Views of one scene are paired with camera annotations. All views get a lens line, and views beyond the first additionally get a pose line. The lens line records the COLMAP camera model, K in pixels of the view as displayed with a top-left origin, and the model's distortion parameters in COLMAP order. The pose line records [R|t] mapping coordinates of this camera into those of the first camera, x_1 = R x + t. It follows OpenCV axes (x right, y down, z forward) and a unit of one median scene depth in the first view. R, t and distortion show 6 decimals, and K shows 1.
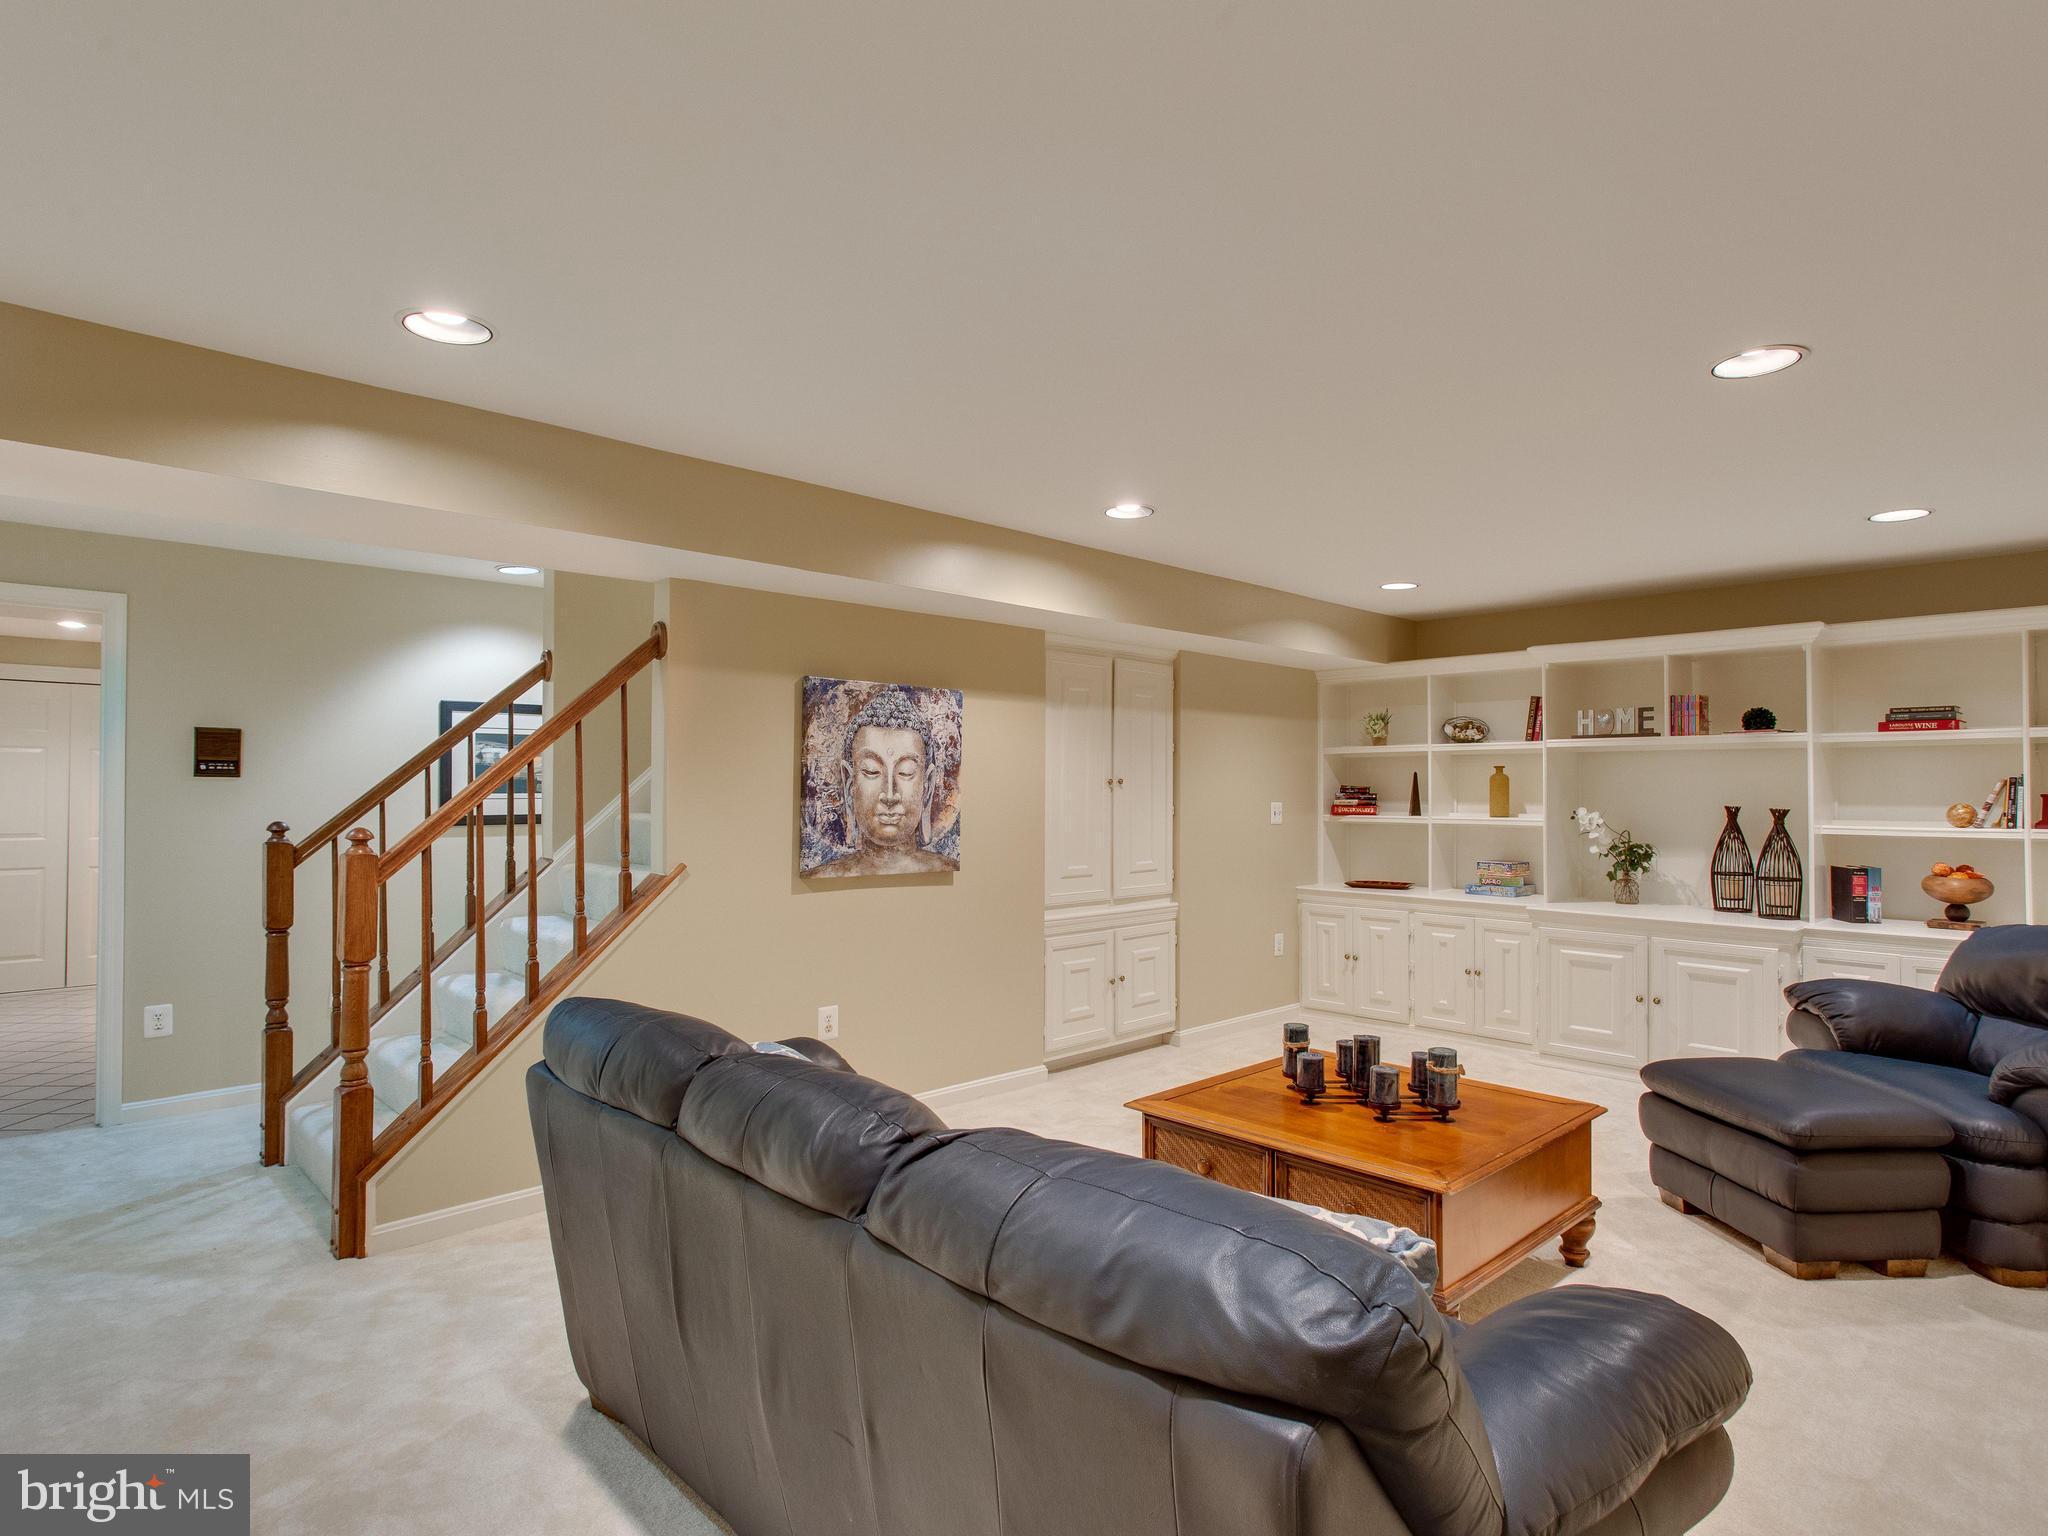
lens RADIAL K [[1103.0, 0, 1018.4], [0, 1103.0, 770.7], [0, 0, 1]] dist [0.003227, 0.000359]
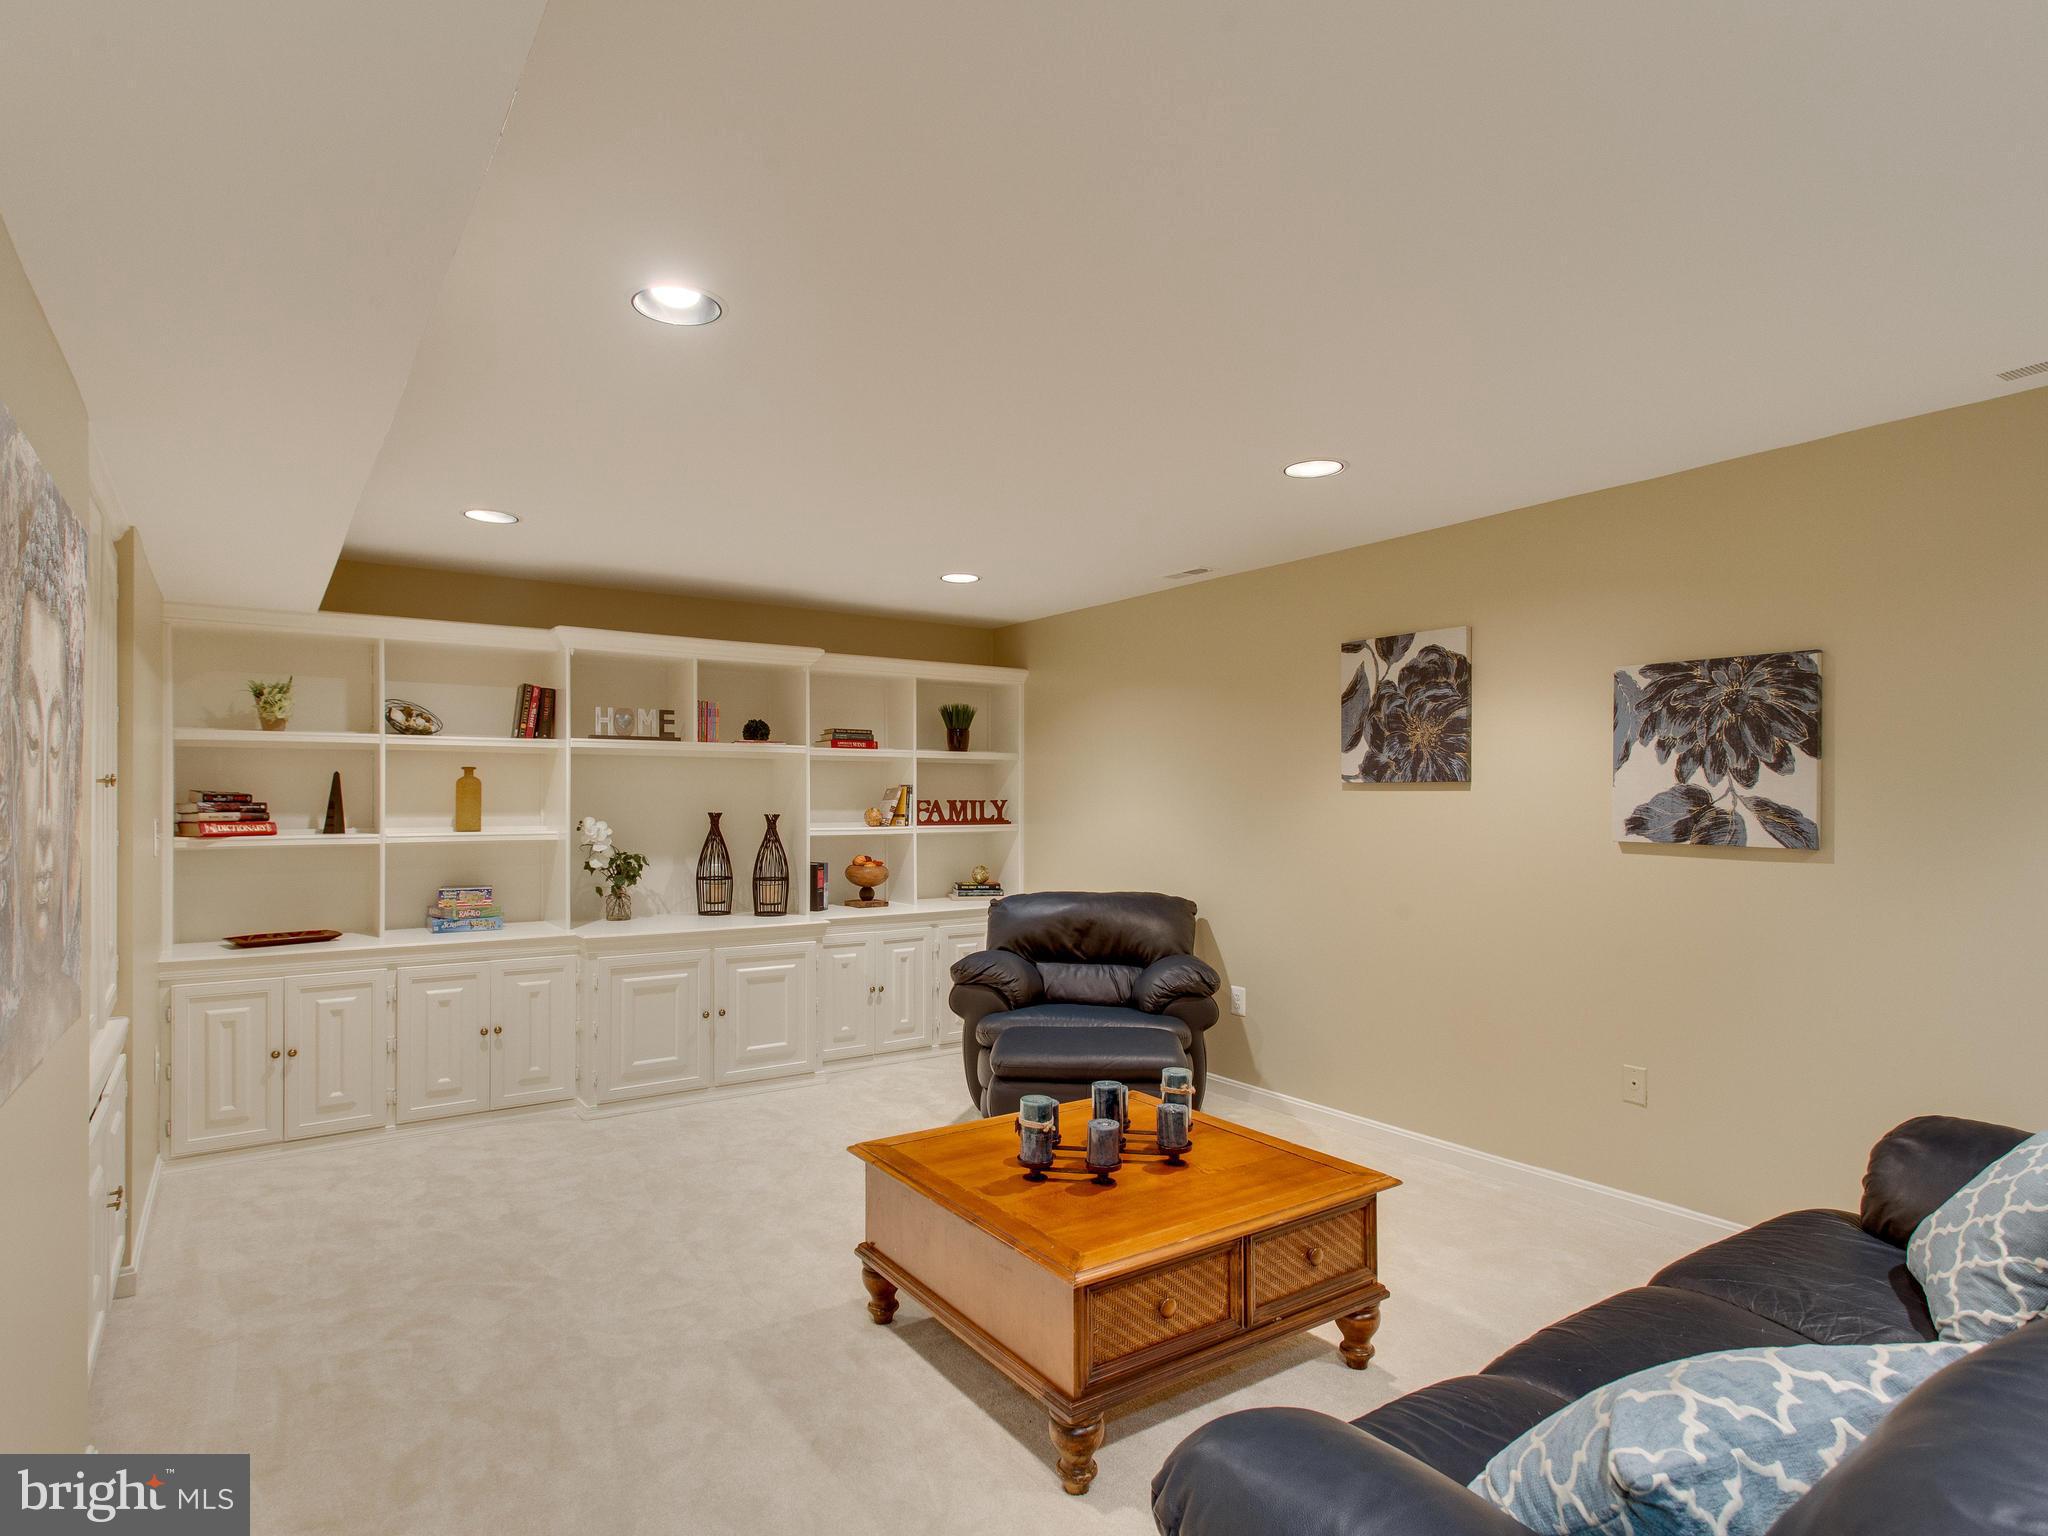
lens RADIAL K [[1103.0, 0, 1017.2], [0, 1103.0, 786.5], [0, 0, 1]] dist [0.003227, 0.000359]
pose [[0.153597, 0.007288, 0.988107, -0.321773], [-0.016708, 0.999849, -0.004778, 0.007822], [-0.987992, -0.015776, 0.153695, 0.549078]]
